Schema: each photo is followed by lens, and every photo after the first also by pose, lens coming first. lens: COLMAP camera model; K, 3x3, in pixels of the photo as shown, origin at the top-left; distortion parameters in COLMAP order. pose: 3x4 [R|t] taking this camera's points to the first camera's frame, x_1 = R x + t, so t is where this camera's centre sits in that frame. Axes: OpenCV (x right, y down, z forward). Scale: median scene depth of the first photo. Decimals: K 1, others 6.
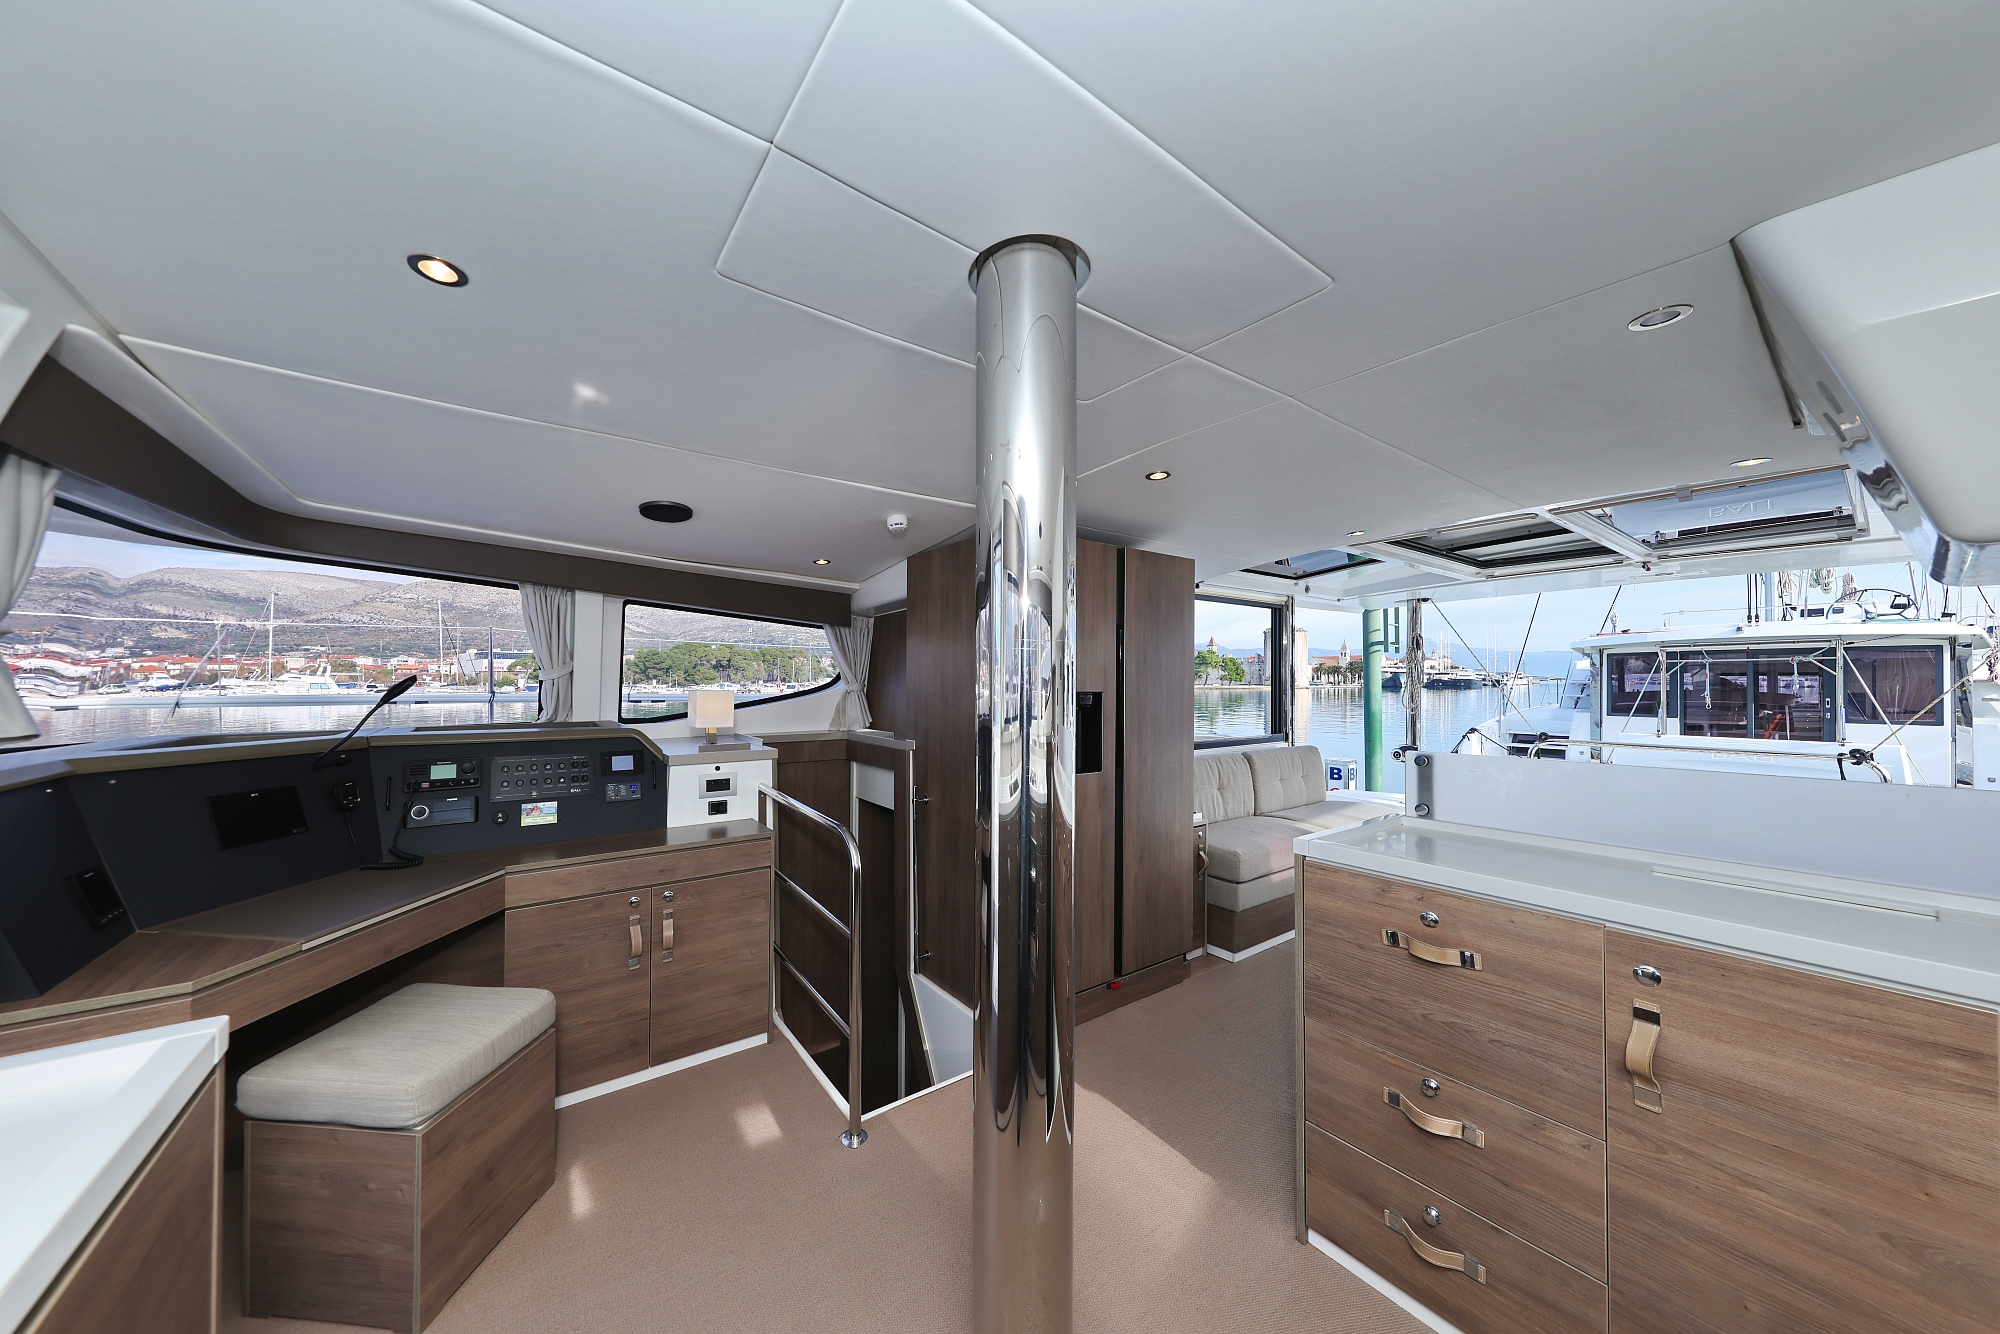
lens RADIAL K [[660.7, 0, 951.2], [0, 660.7, 658.8], [0, 0, 1]] dist [0.000411, -0.002166]
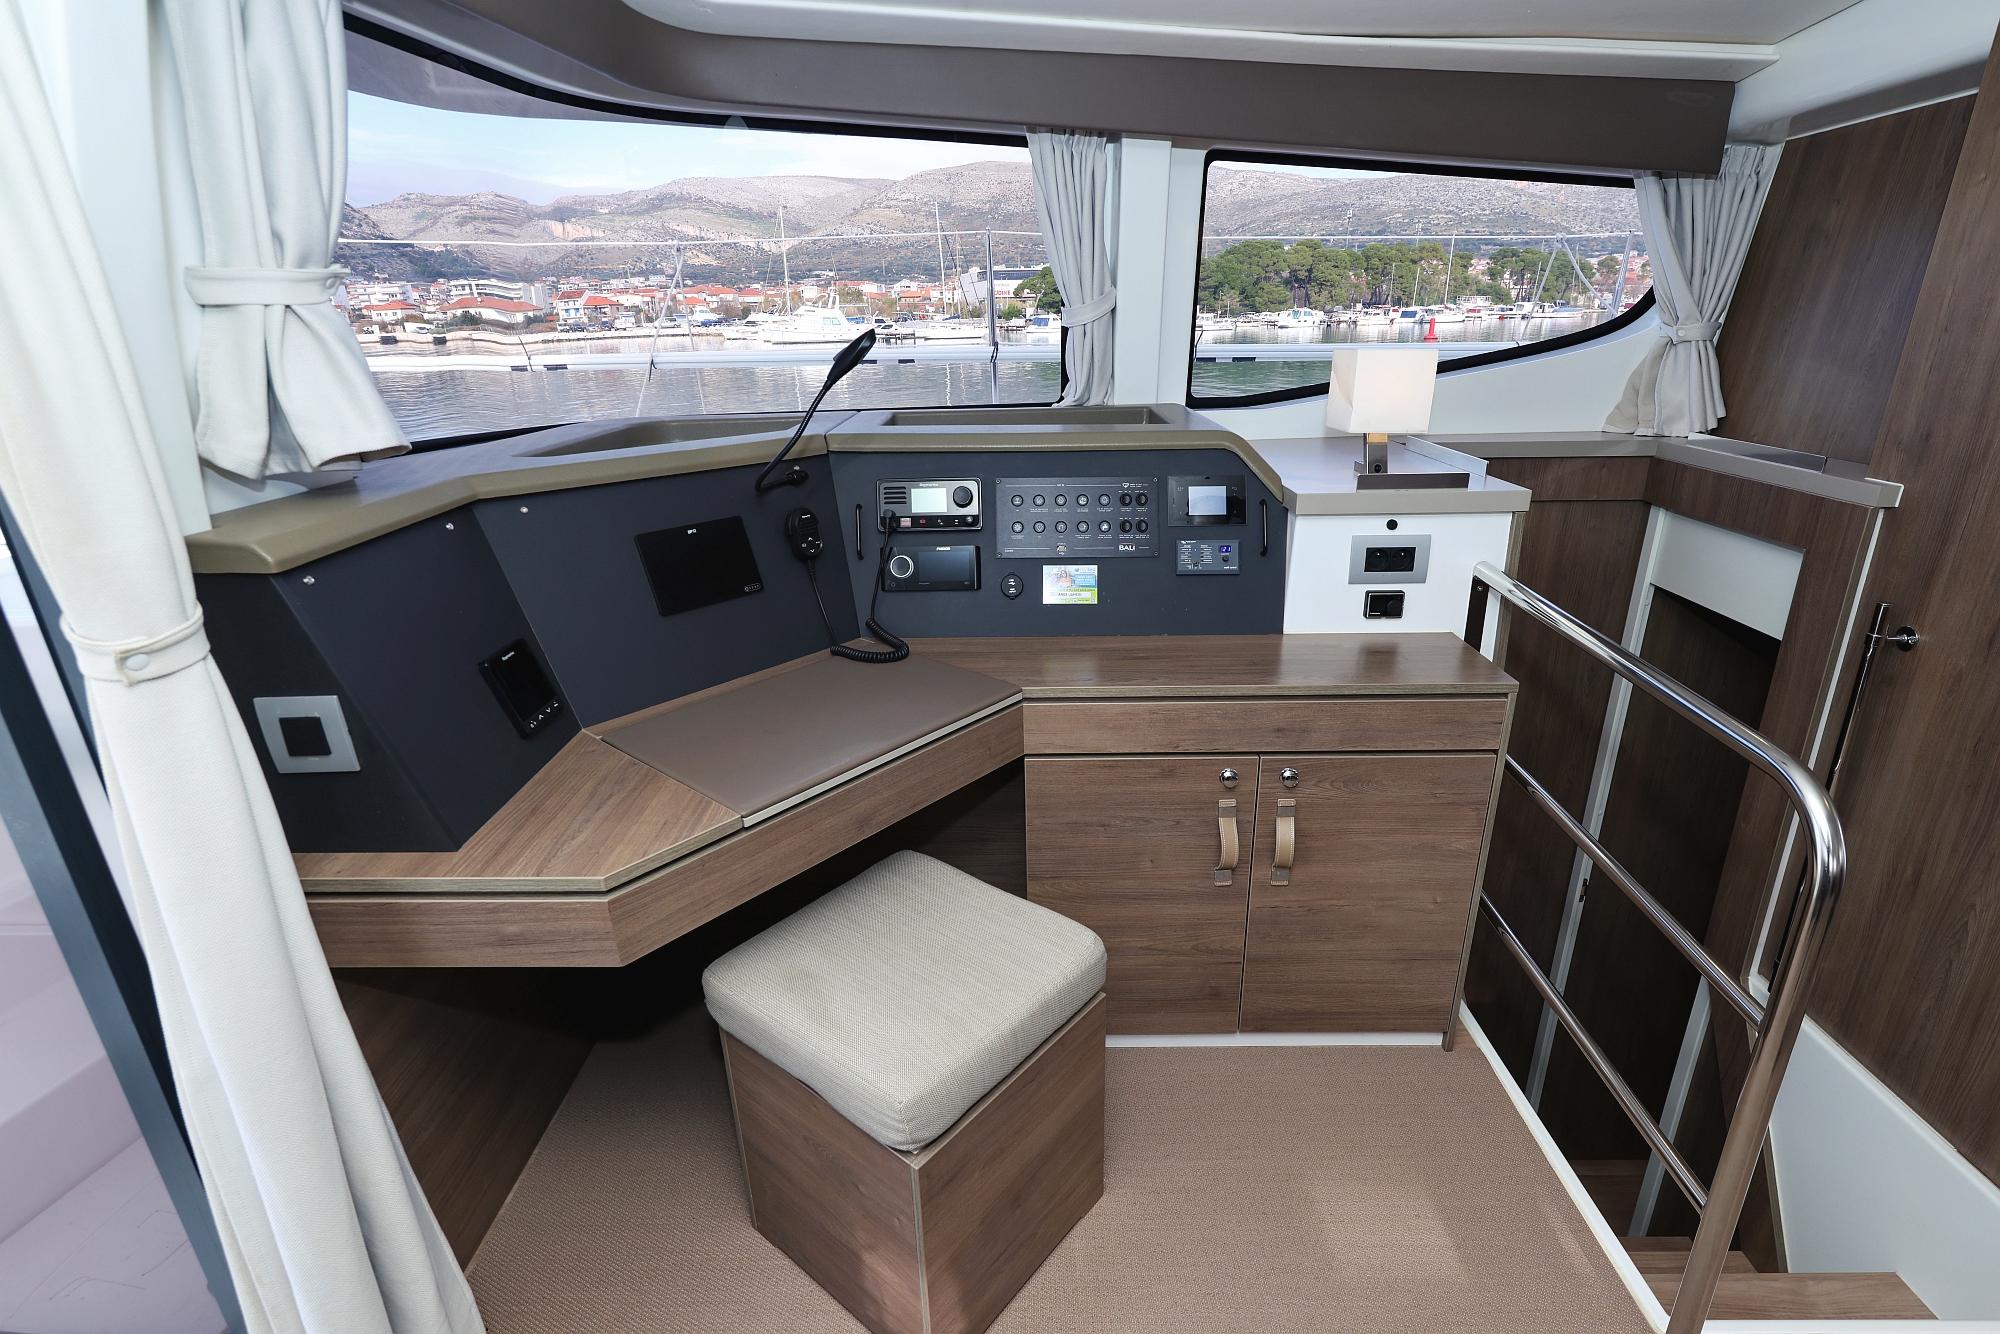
lens RADIAL K [[975.1, 0, 1000.0], [0, 975.1, 667.0], [0, 0, 1]] dist [0.001560, -0.000646]
pose [[0.822297, 0.181104, -0.539471, -0.180952], [0.037615, 0.928635, 0.369084, -0.006720], [0.567814, -0.323789, 0.756802, 0.269027]]
